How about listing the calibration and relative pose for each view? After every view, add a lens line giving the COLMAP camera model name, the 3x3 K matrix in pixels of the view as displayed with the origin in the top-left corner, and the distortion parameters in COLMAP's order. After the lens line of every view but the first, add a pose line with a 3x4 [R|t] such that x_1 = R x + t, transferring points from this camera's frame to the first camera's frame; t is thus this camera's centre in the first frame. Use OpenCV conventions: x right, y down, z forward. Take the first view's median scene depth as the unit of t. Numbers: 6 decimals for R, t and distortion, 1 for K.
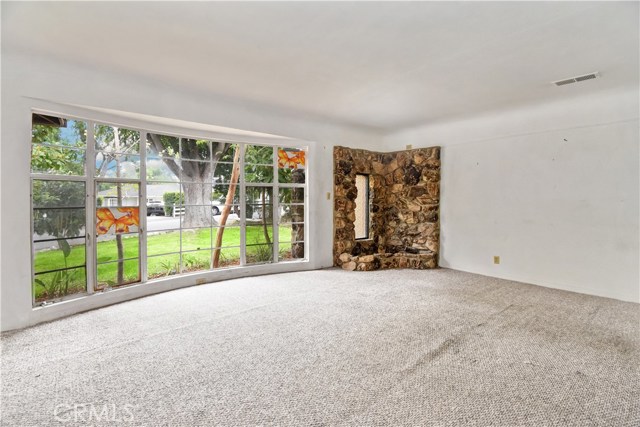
lens RADIAL K [[284.6, 0, 320.3], [0, 284.6, 209.0], [0, 0, 1]] dist [0.031658, -0.005536]
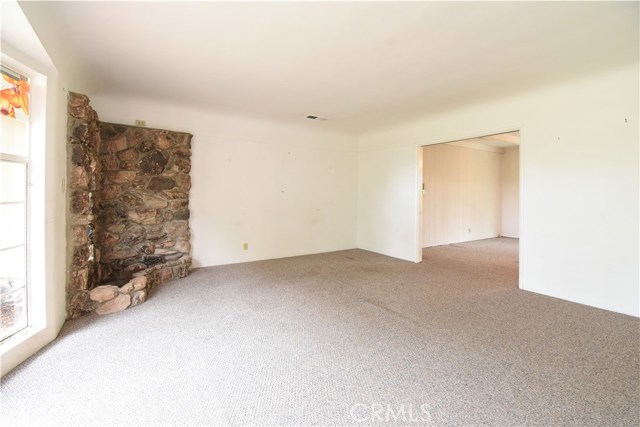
lens RADIAL K [[284.6, 0, 329.0], [0, 284.6, 198.4], [0, 0, 1]] dist [0.031658, -0.005536]
pose [[0.156137, -0.013769, 0.987639, -0.378250], [0.023076, 0.999681, 0.010289, -0.016002], [-0.987466, 0.021184, 0.156405, 0.411894]]
